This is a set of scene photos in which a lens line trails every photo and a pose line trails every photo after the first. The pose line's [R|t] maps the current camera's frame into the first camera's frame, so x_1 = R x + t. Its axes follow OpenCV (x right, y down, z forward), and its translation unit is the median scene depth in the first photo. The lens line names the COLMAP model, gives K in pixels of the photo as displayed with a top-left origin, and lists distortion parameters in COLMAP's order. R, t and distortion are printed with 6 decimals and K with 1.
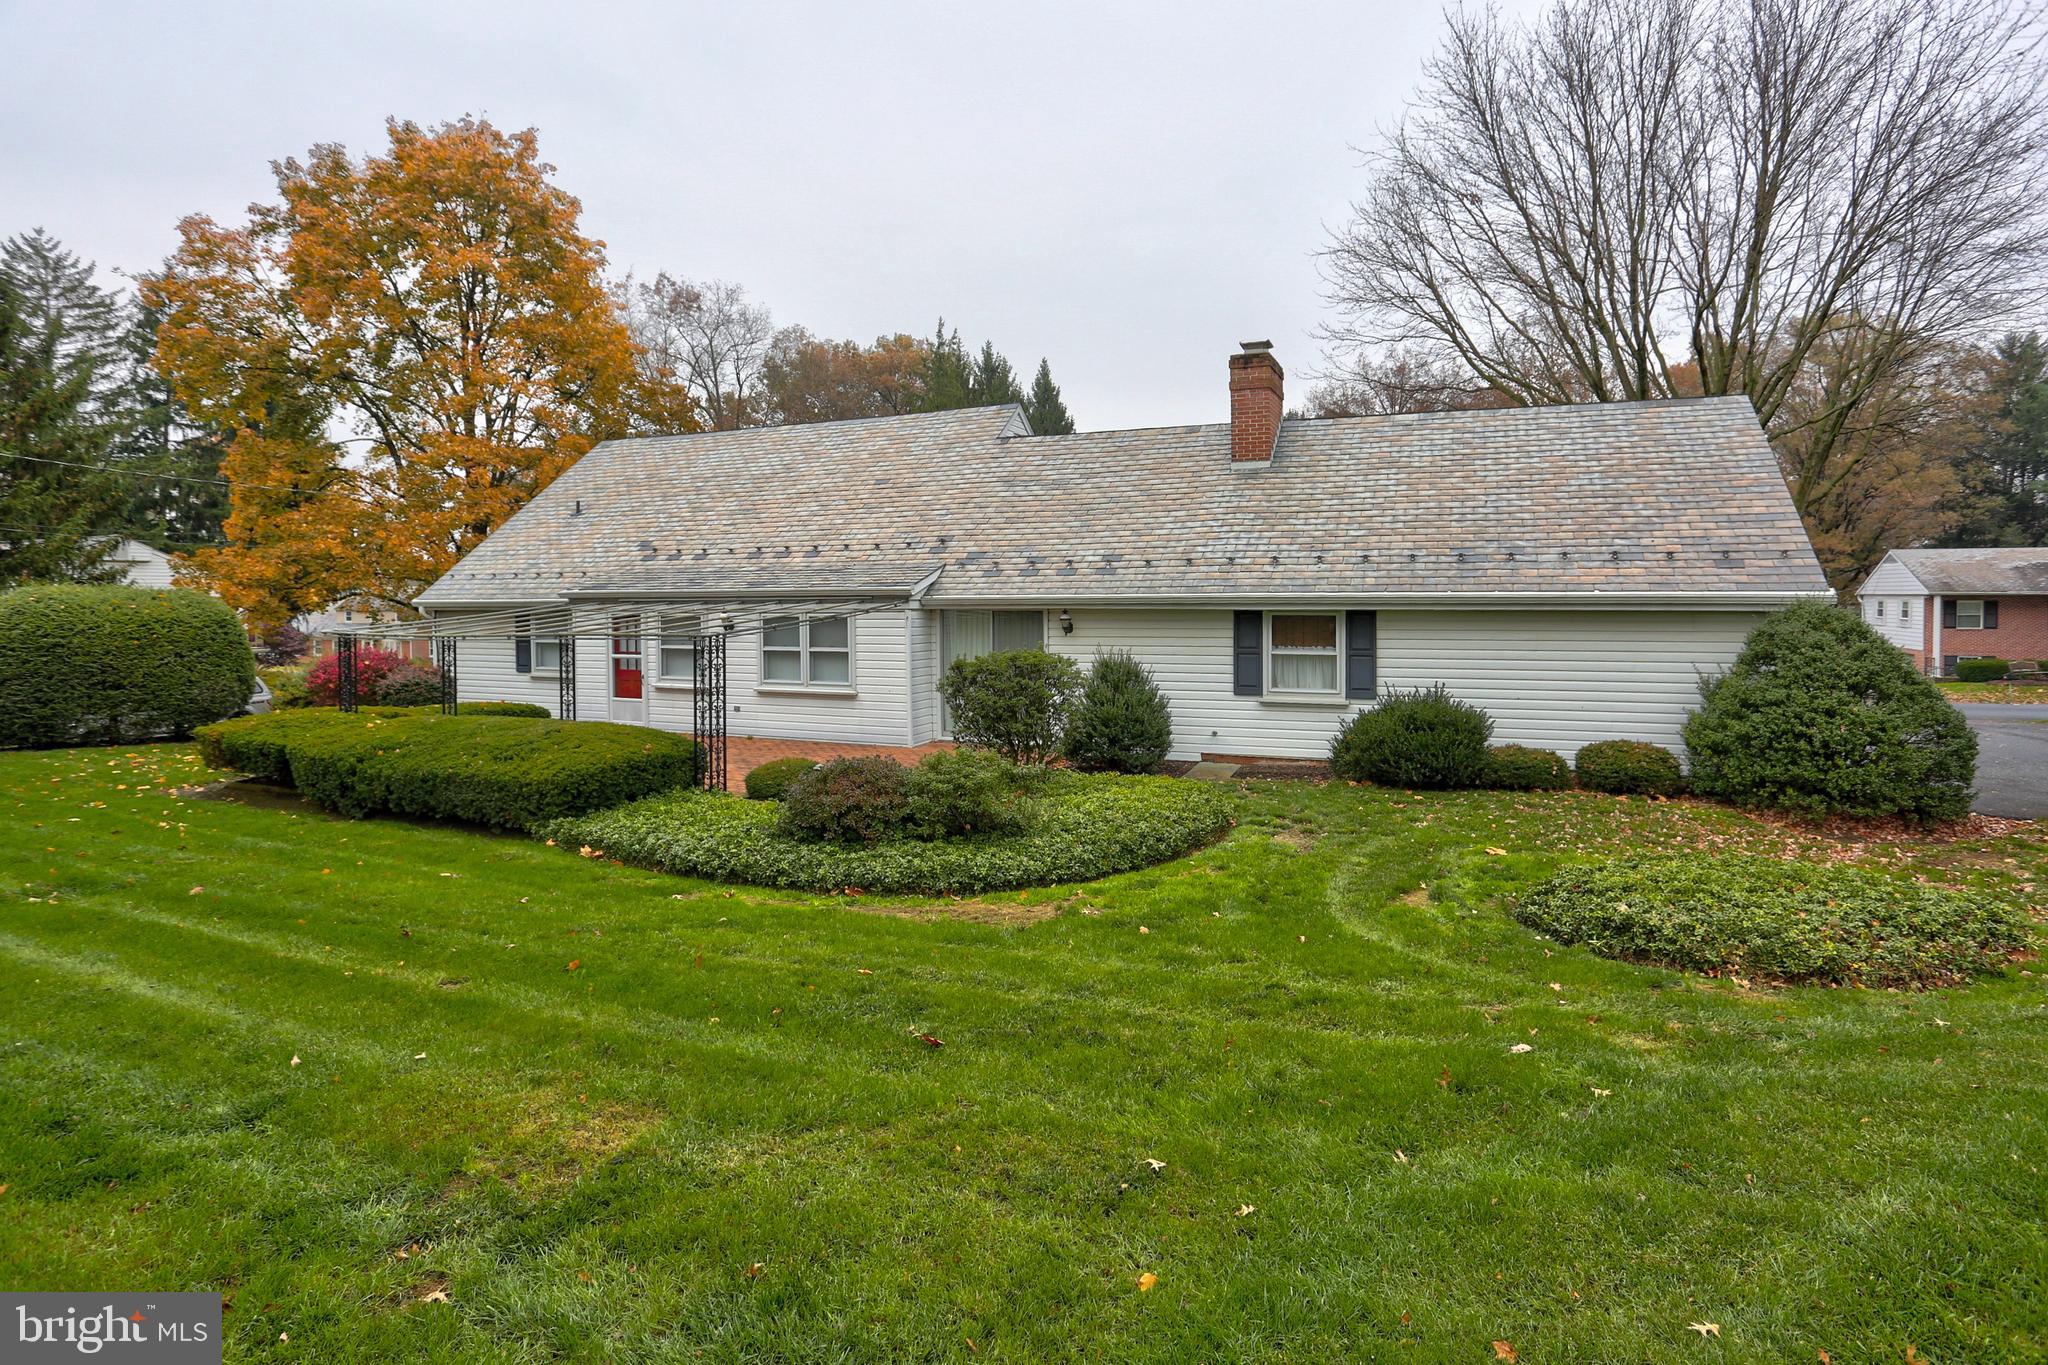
lens RADIAL K [[1010.4, 0, 1106.2], [0, 1010.4, 645.3], [0, 0, 1]] dist [-0.073665, 0.026091]
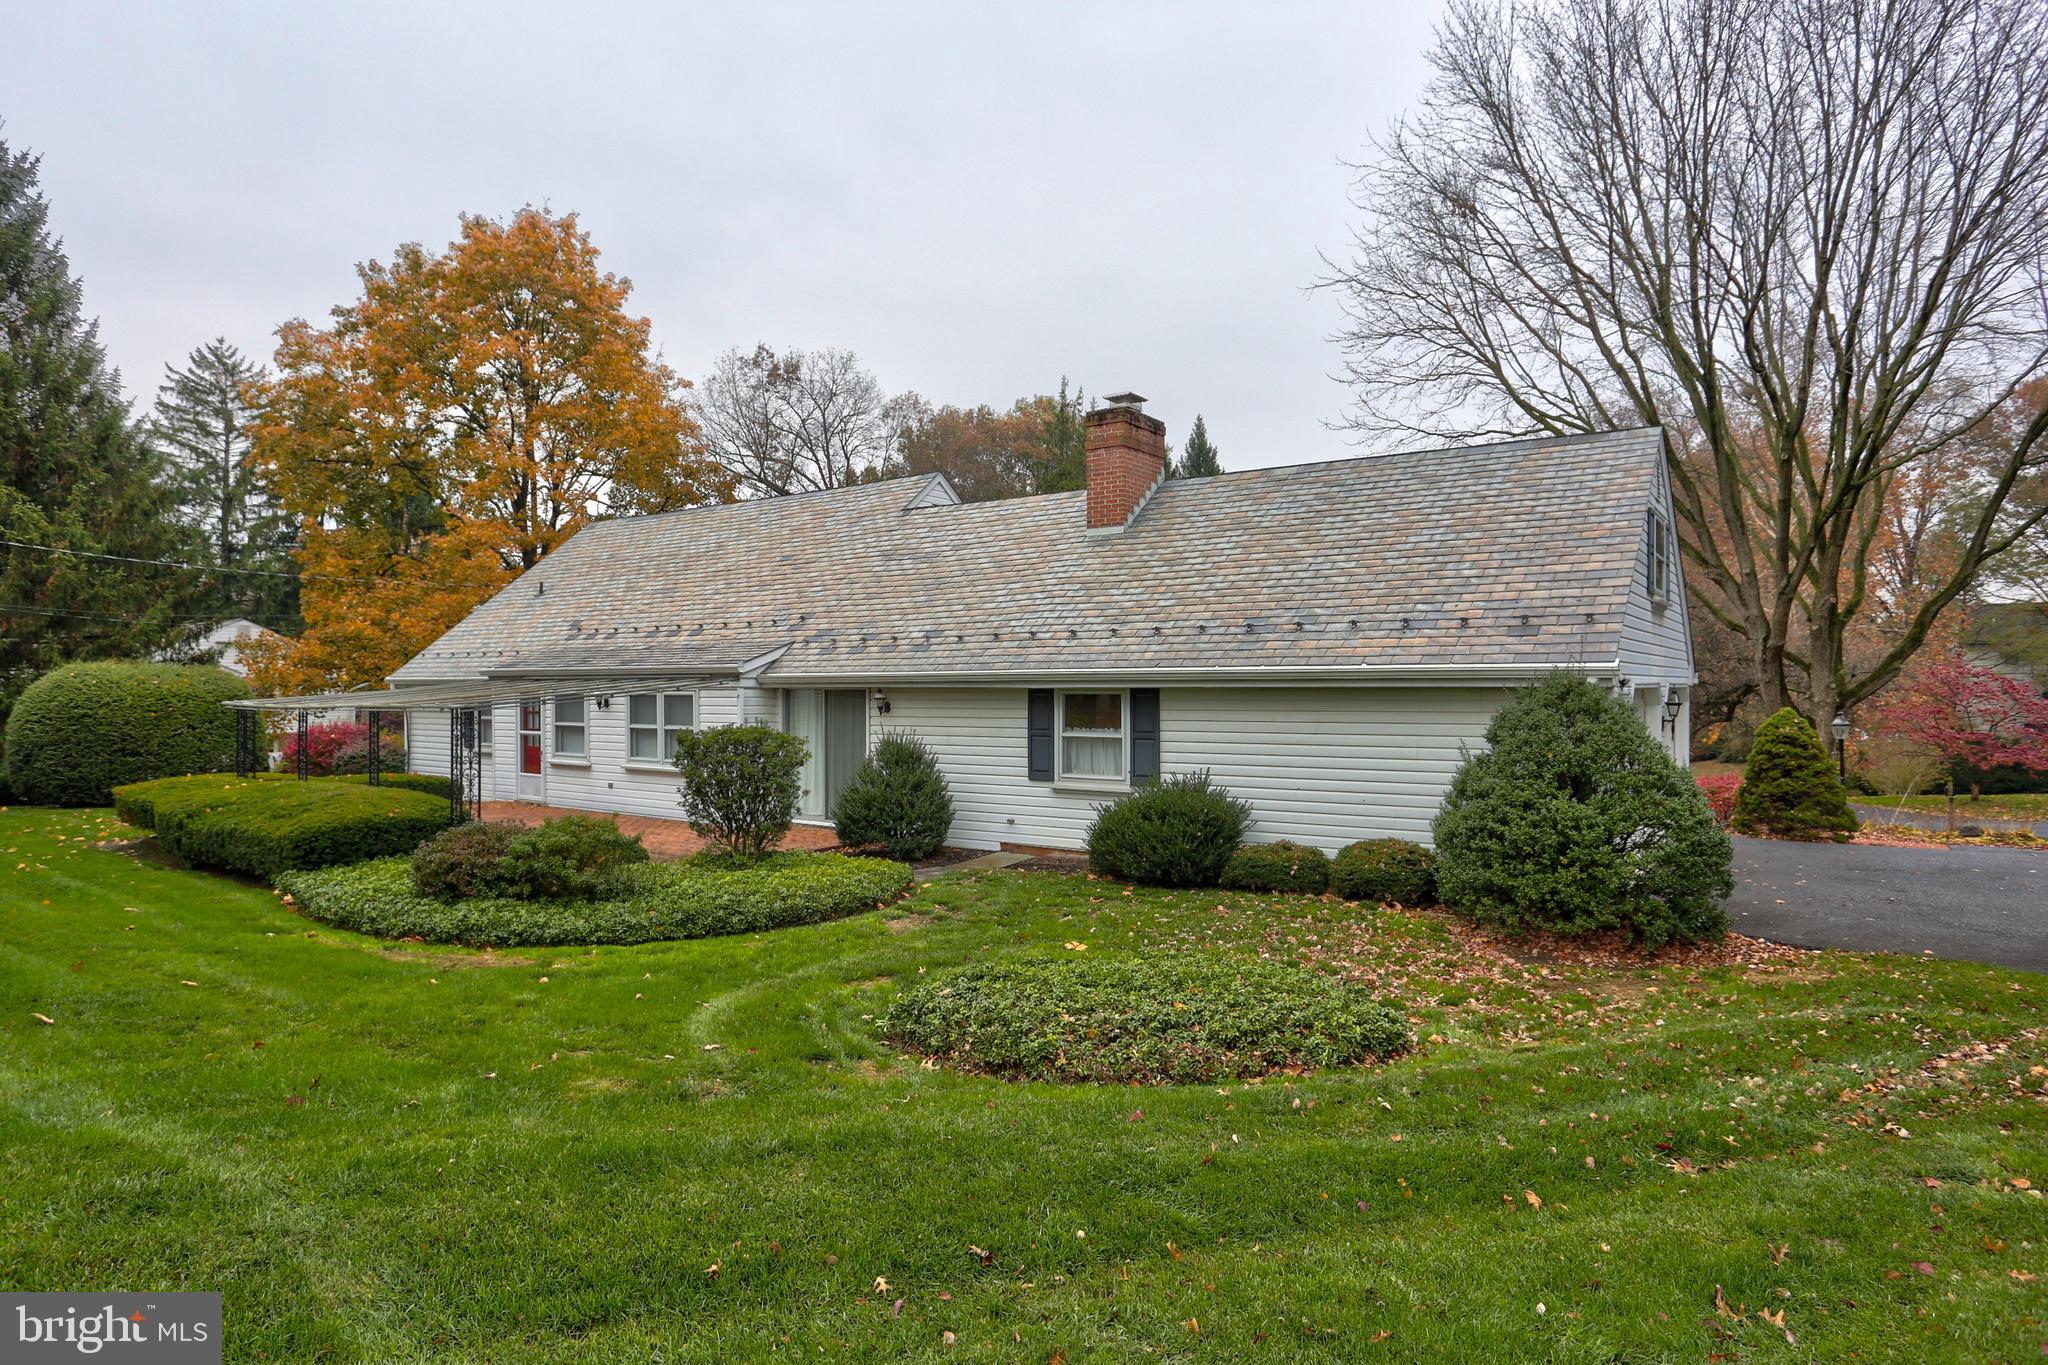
lens RADIAL K [[1139.4, 0, 1022.3], [0, 1139.4, 694.8], [0, 0, 1]] dist [-0.073925, 0.049420]
pose [[0.974850, 0.005033, -0.222807, 0.352999], [-0.013652, 0.999216, -0.037160, 0.010125], [0.222445, 0.039267, 0.974154, -0.019298]]
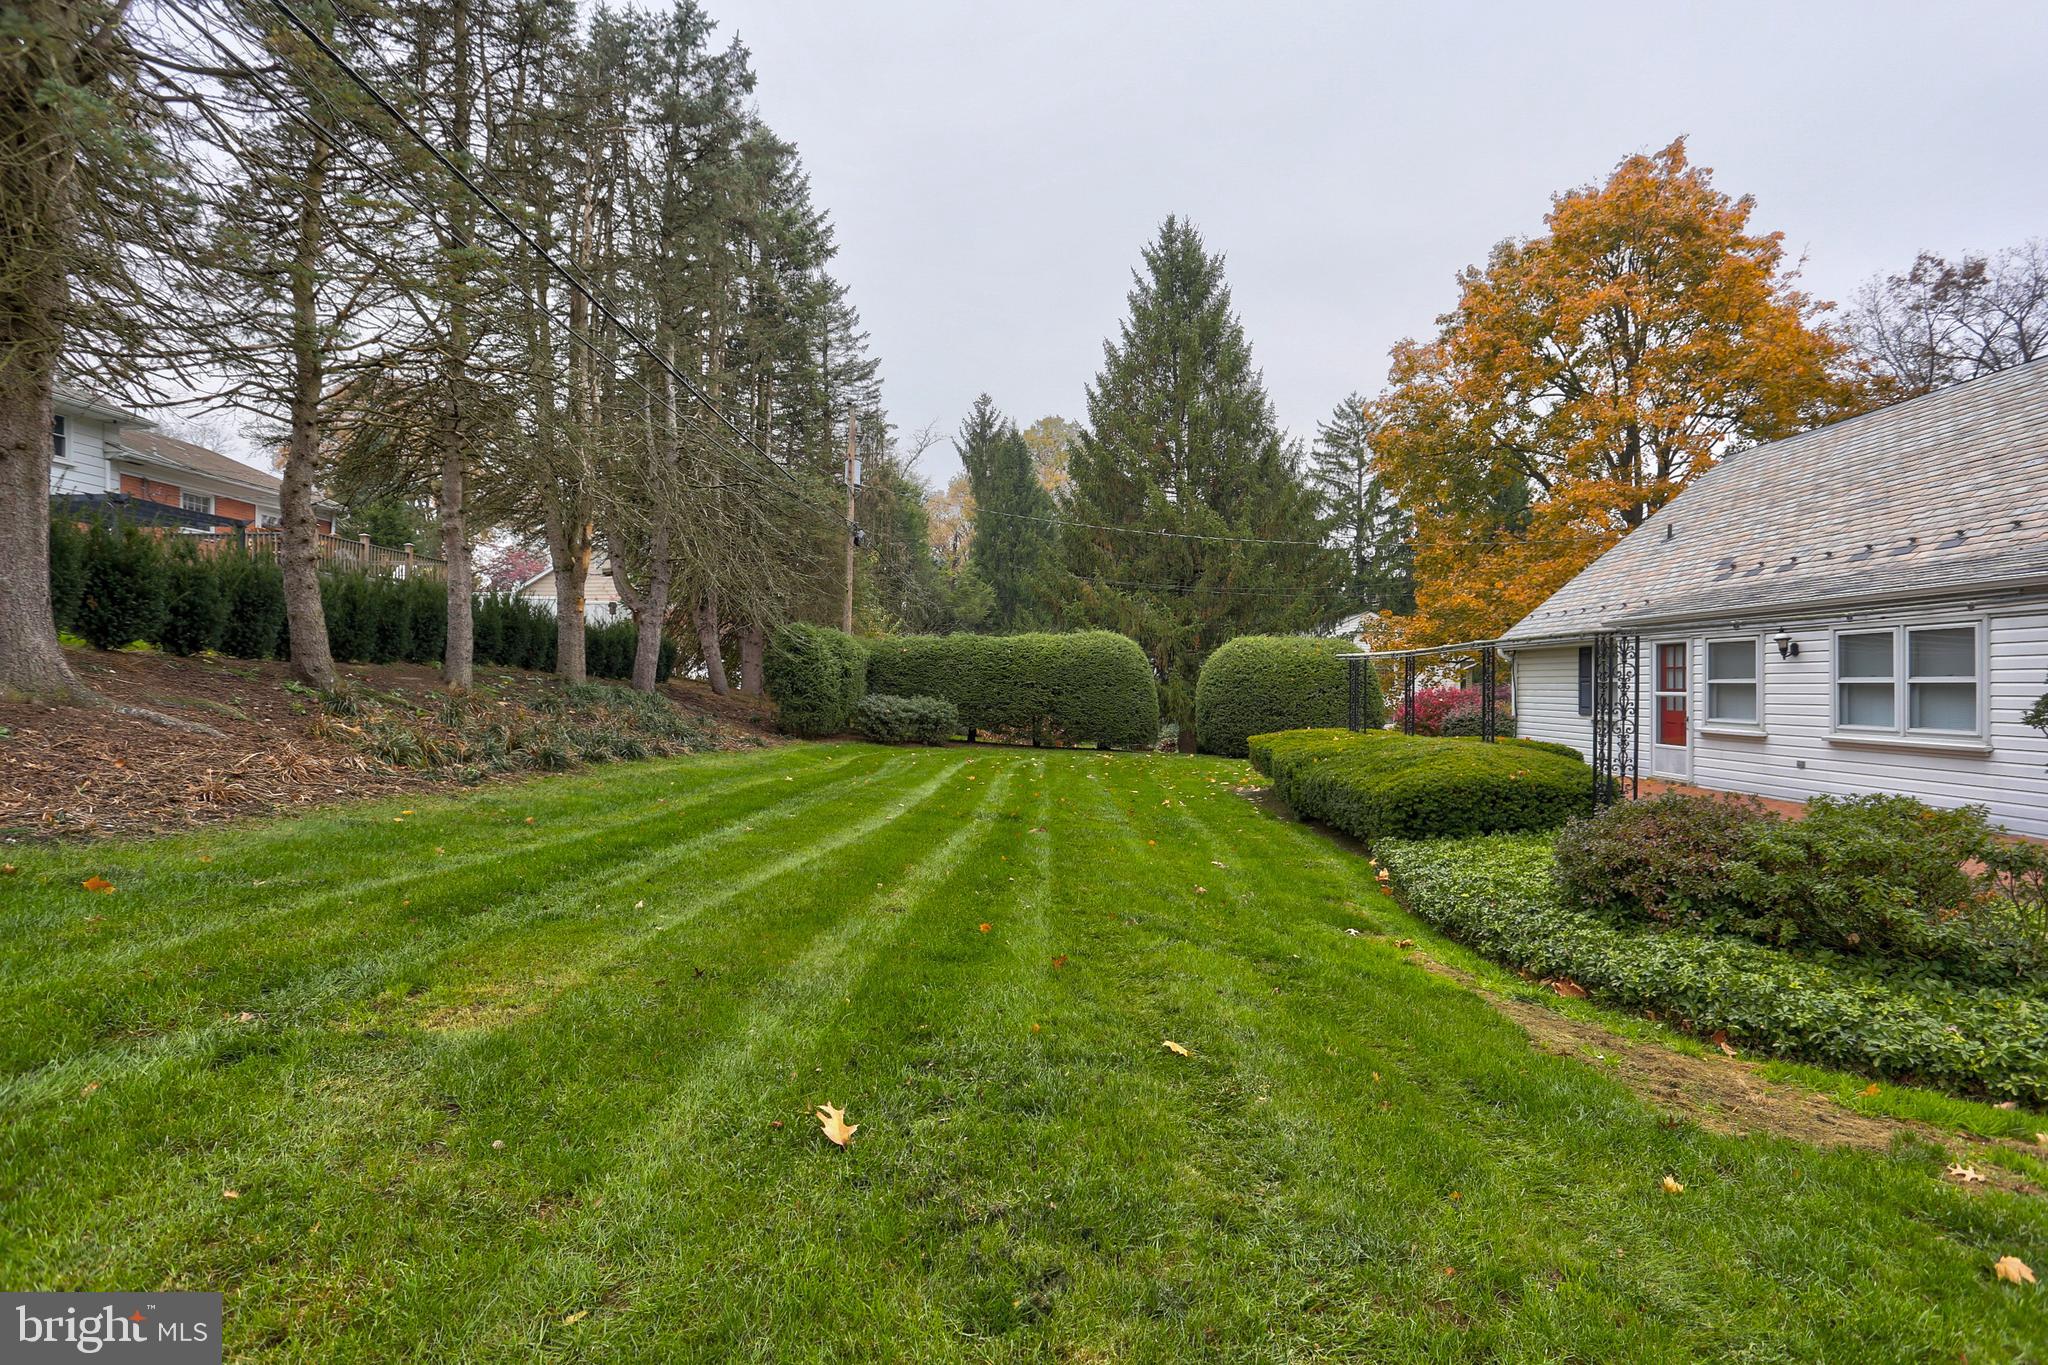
lens RADIAL K [[1023.6, 0, 1016.6], [0, 1023.6, 672.8], [0, 0, 1]] dist [-0.037744, 0.019741]
pose [[0.386030, -0.005028, -0.922472, 0.104302], [-0.038787, 0.999012, -0.021676, 0.042730], [0.921670, 0.044148, 0.385454, 0.236930]]
